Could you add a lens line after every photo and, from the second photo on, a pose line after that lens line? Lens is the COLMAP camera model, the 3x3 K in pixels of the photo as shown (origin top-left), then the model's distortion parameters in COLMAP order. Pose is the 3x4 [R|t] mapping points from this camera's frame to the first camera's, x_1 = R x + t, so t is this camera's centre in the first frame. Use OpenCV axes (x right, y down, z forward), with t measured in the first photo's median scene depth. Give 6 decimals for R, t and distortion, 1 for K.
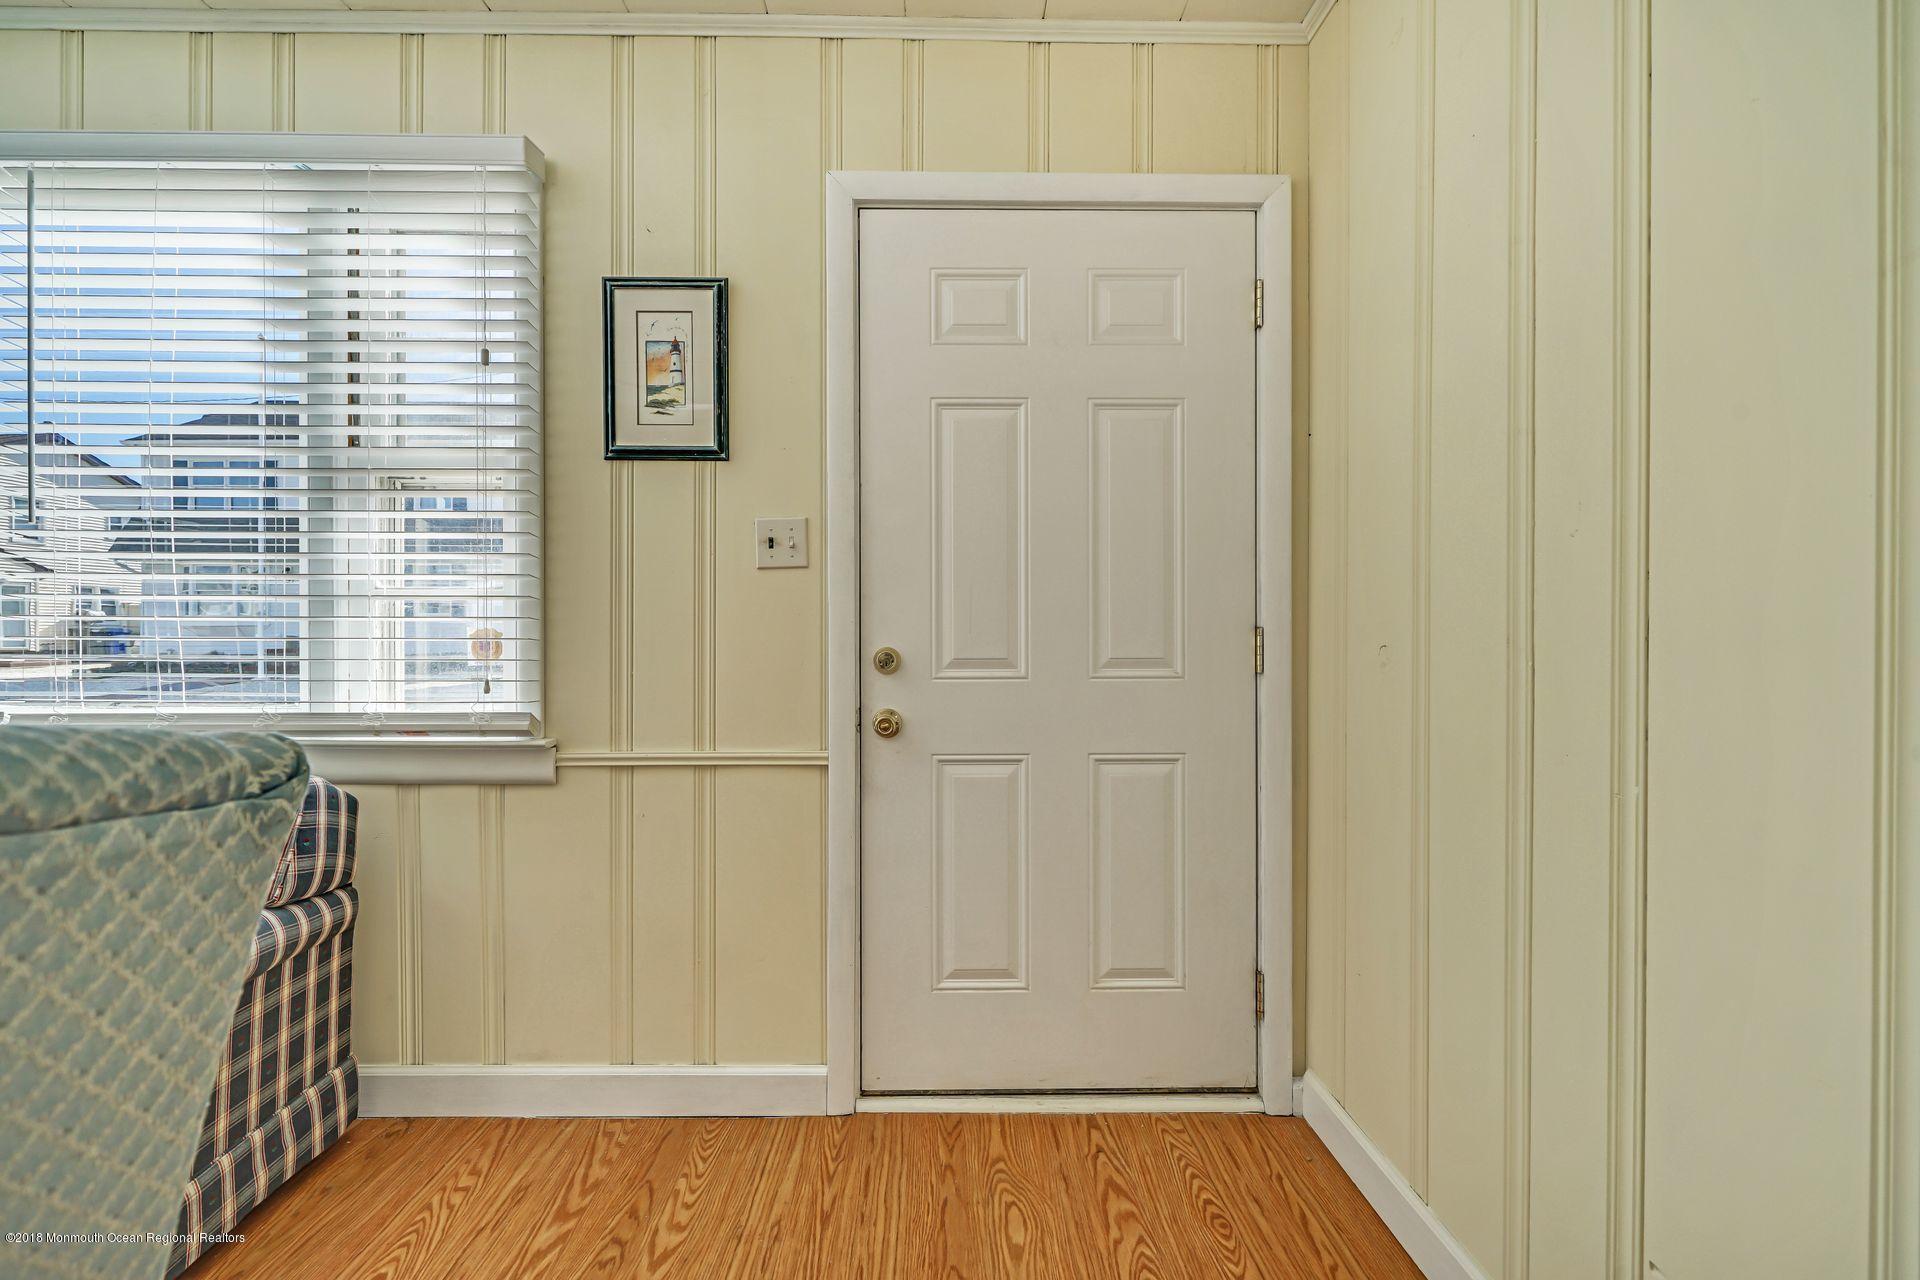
lens RADIAL K [[880.4, 0, 965.3], [0, 880.4, 639.0], [0, 0, 1]] dist [-0.000499, -0.000557]
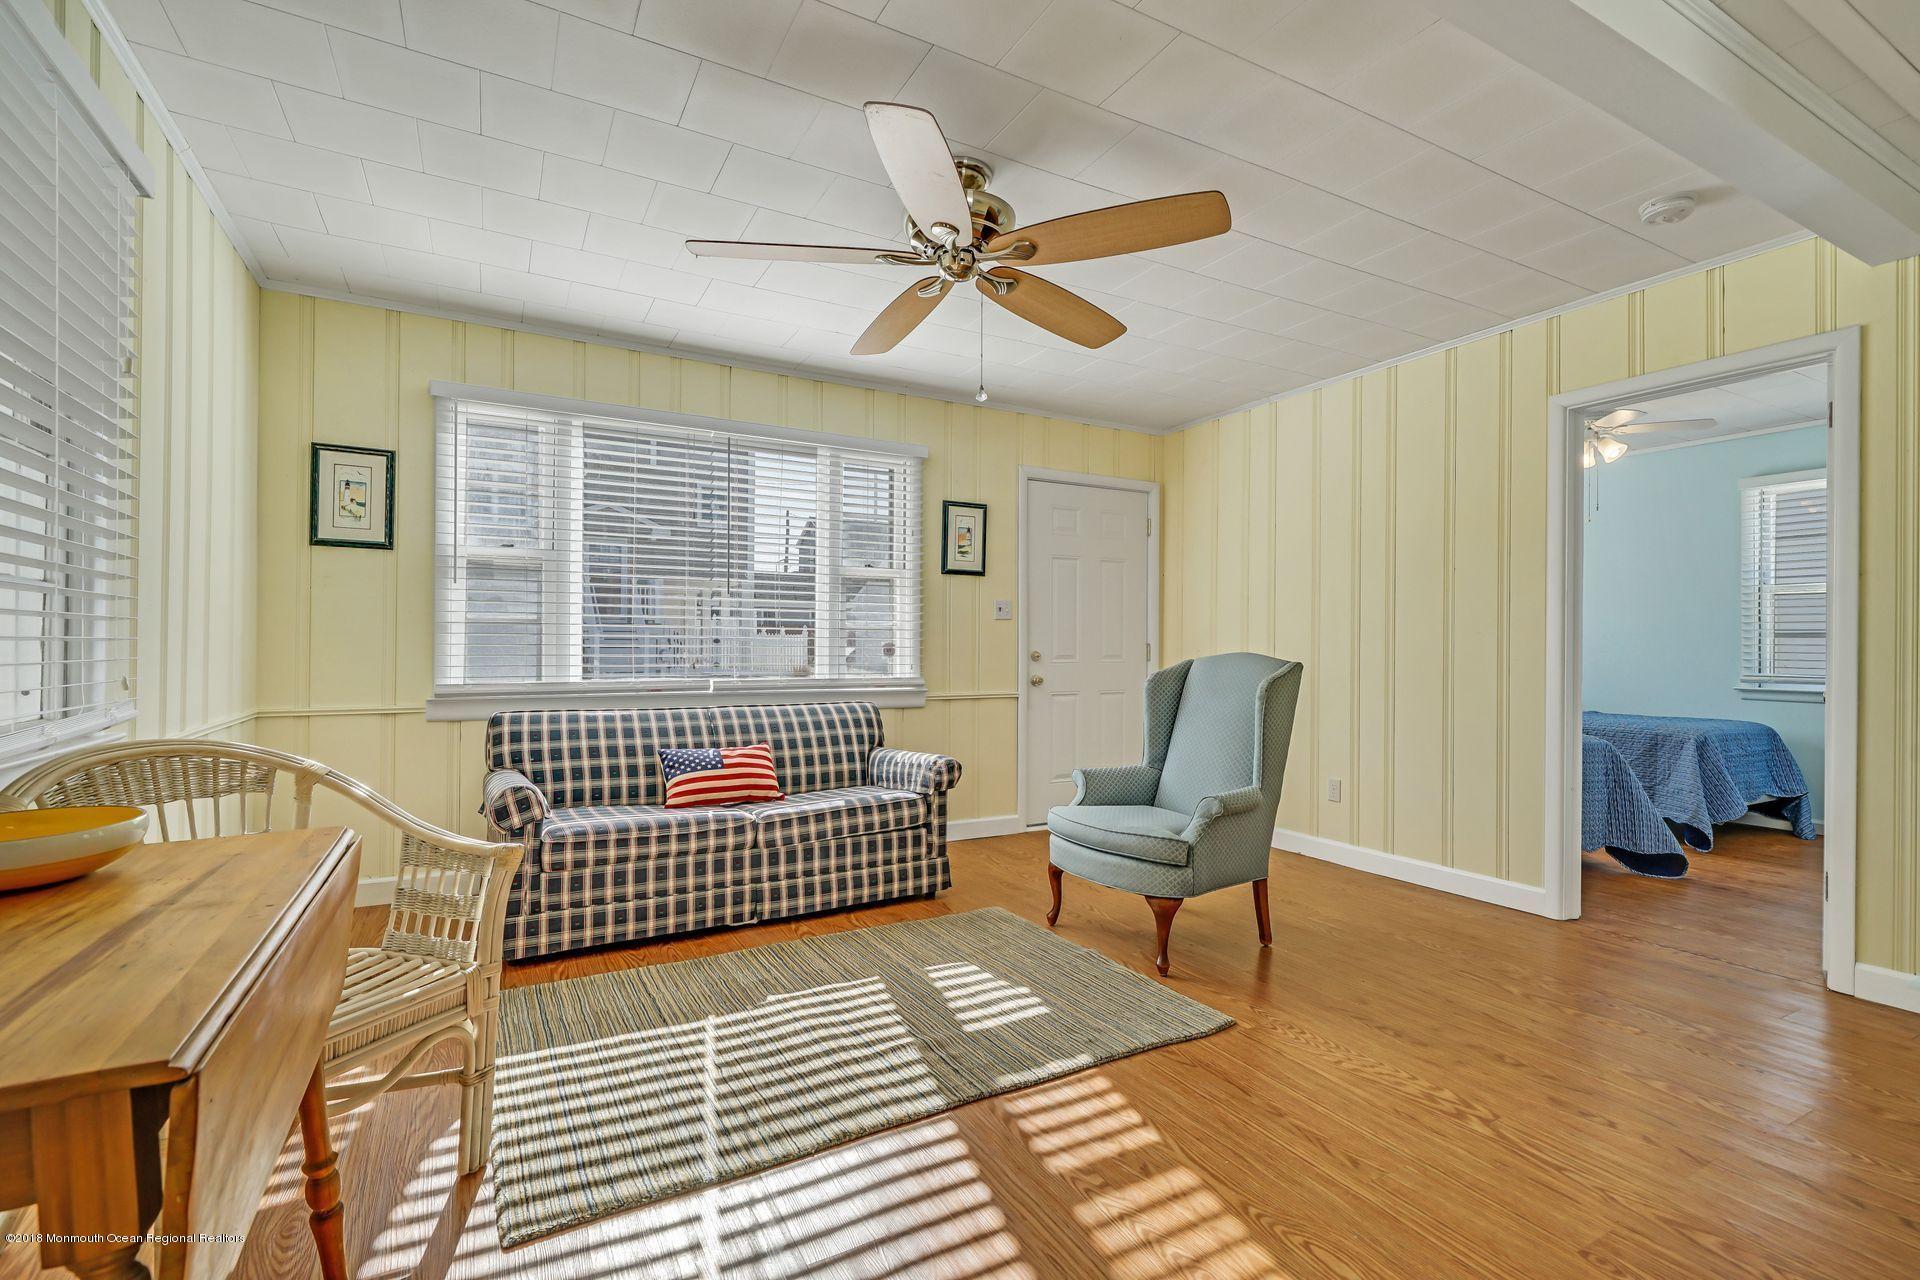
lens RADIAL K [[851.5, 0, 939.7], [0, 851.5, 640.3], [0, 0, 1]] dist [-0.000540, -0.000440]
pose [[0.890502, 0.006507, 0.454932, -1.490055], [-0.002782, 0.999957, -0.008856, 0.001255], [-0.454970, 0.006621, 0.890482, -1.102057]]
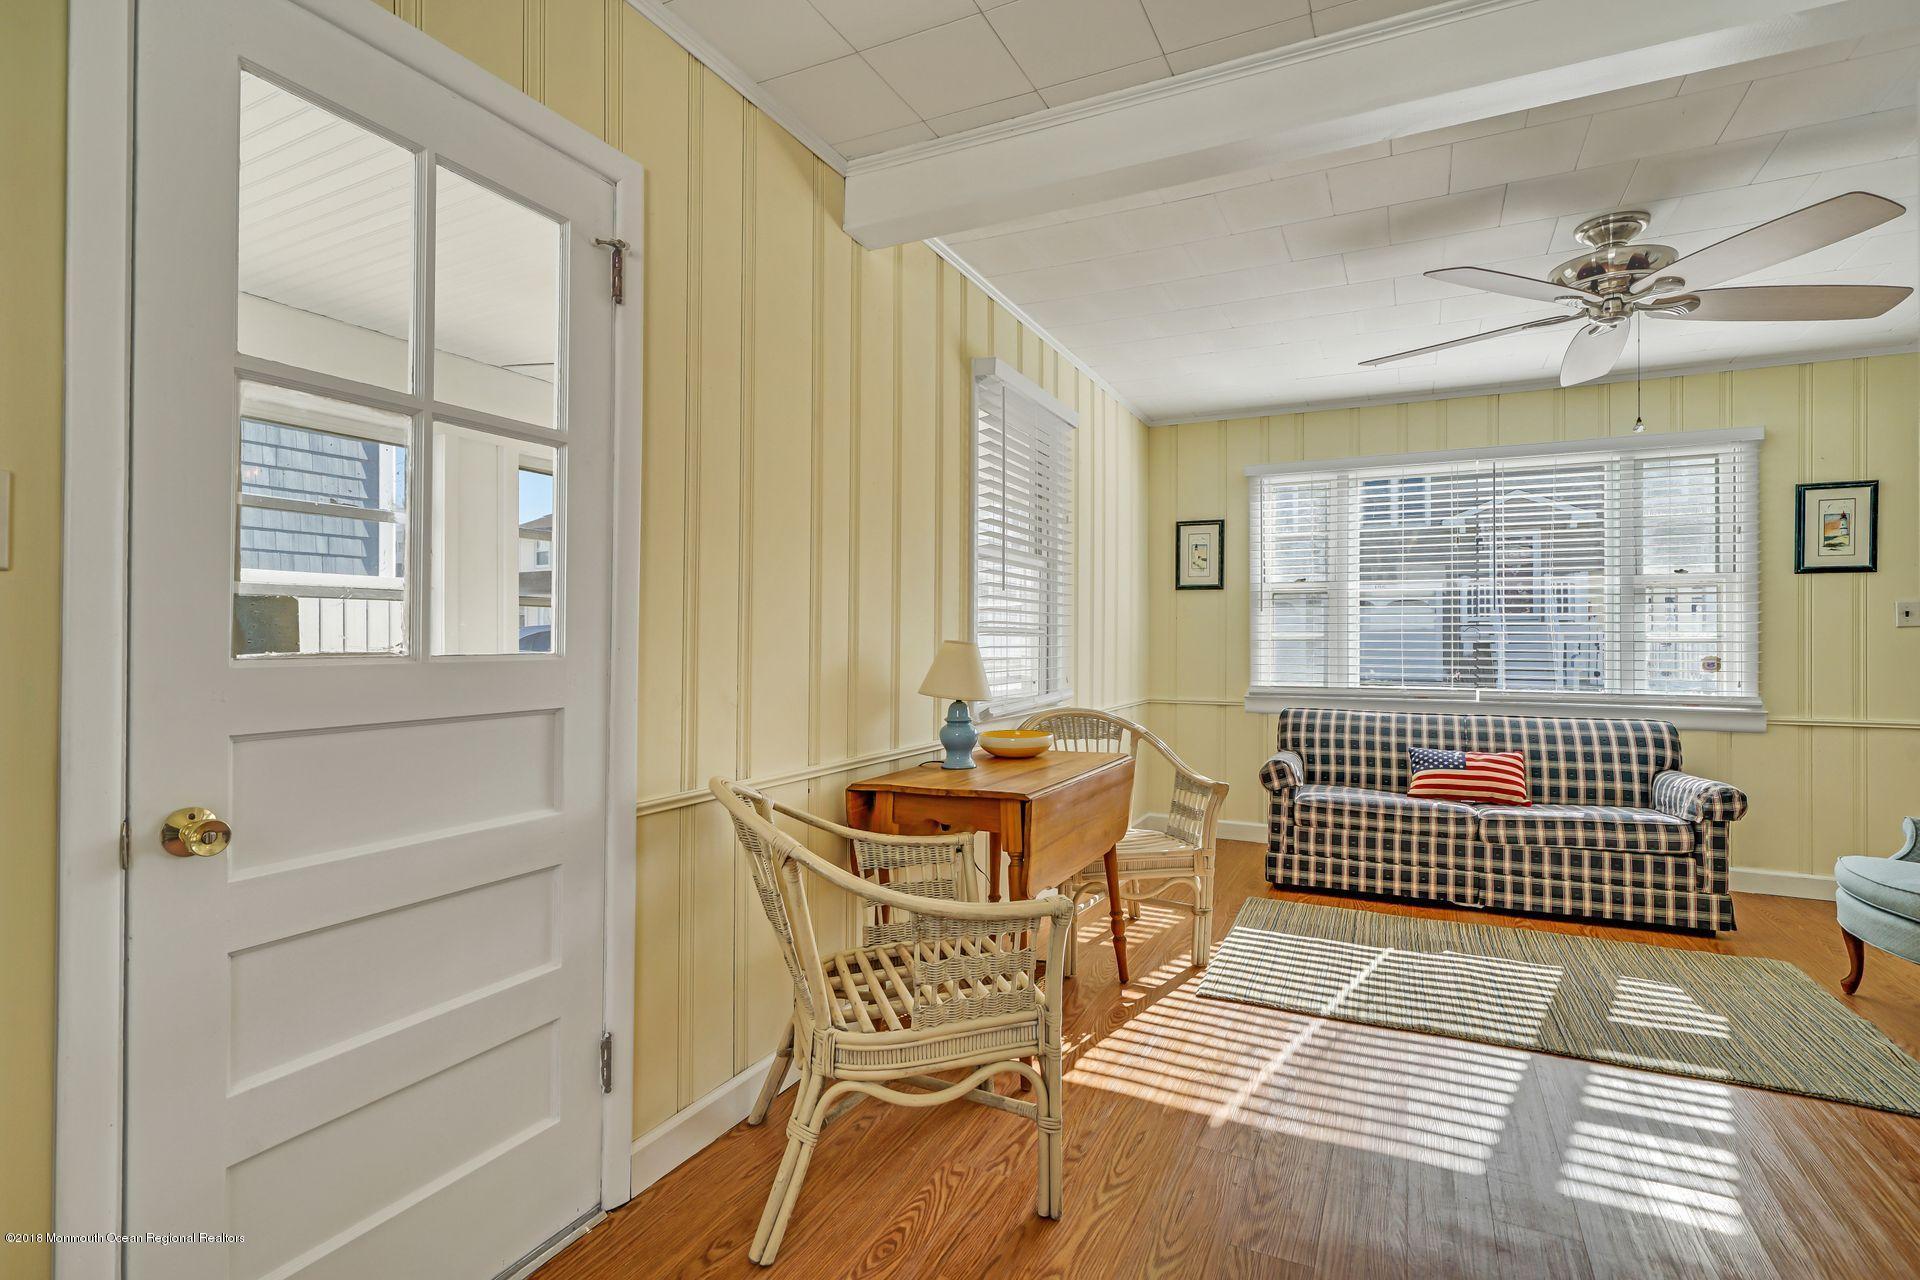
lens RADIAL K [[904.3, 0, 963.5], [0, 904.3, 642.2], [0, 0, 1]] dist [-0.000387, 0.000030]
pose [[0.888901, 0.001910, -0.458095, -1.158604], [-0.004209, 0.999983, -0.003997, -0.030063], [0.458080, 0.005481, 0.888894, -1.727145]]
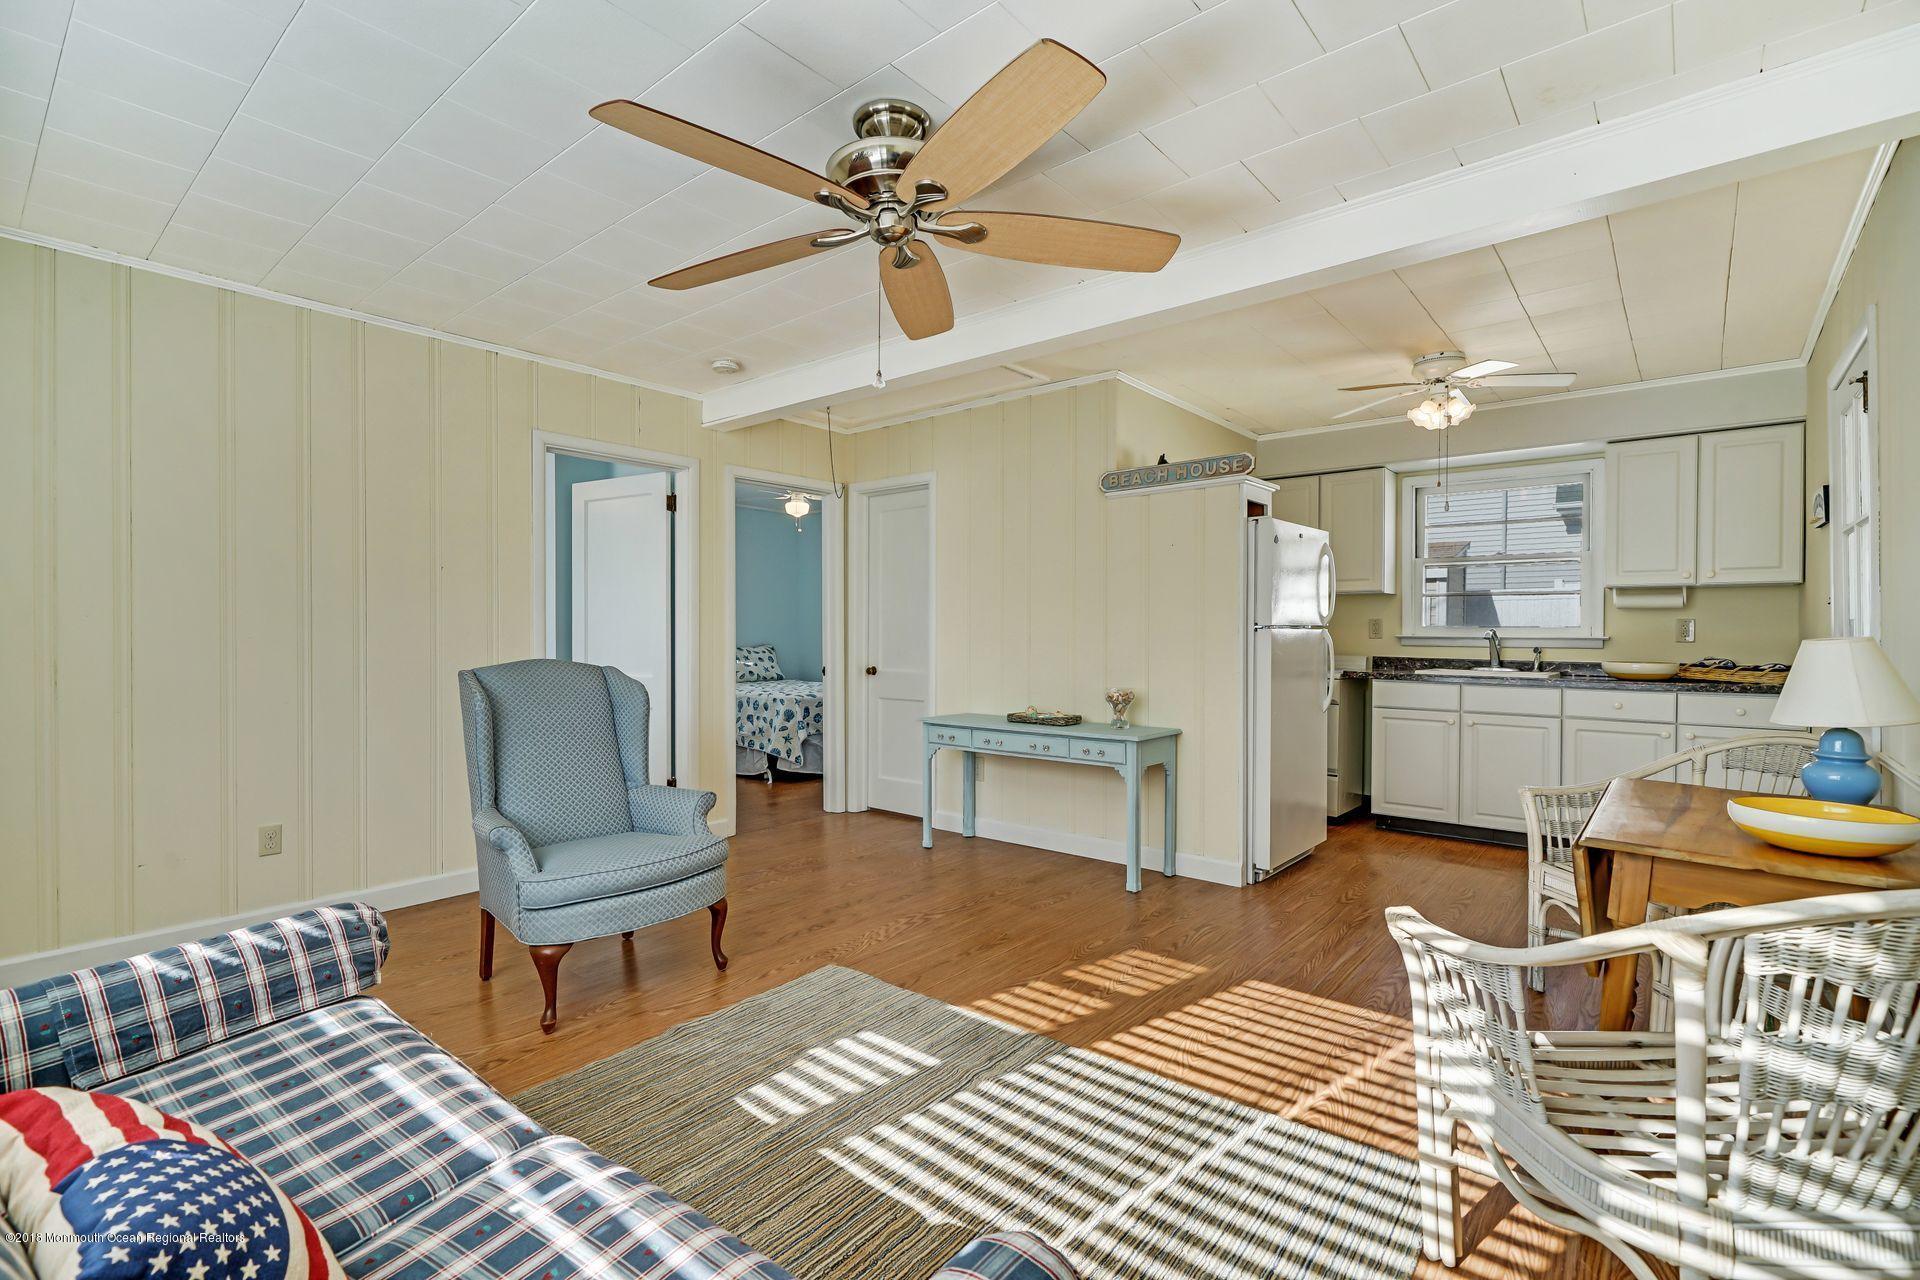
lens RADIAL K [[880.4, 0, 965.3], [0, 880.4, 639.0], [0, 0, 1]] dist [-0.000499, -0.000557]
pose [[-0.756108, -0.002315, 0.654443, -1.711833], [0.000743, 0.999990, 0.004395, -0.039825], [-0.654447, 0.003809, -0.756098, 0.781941]]
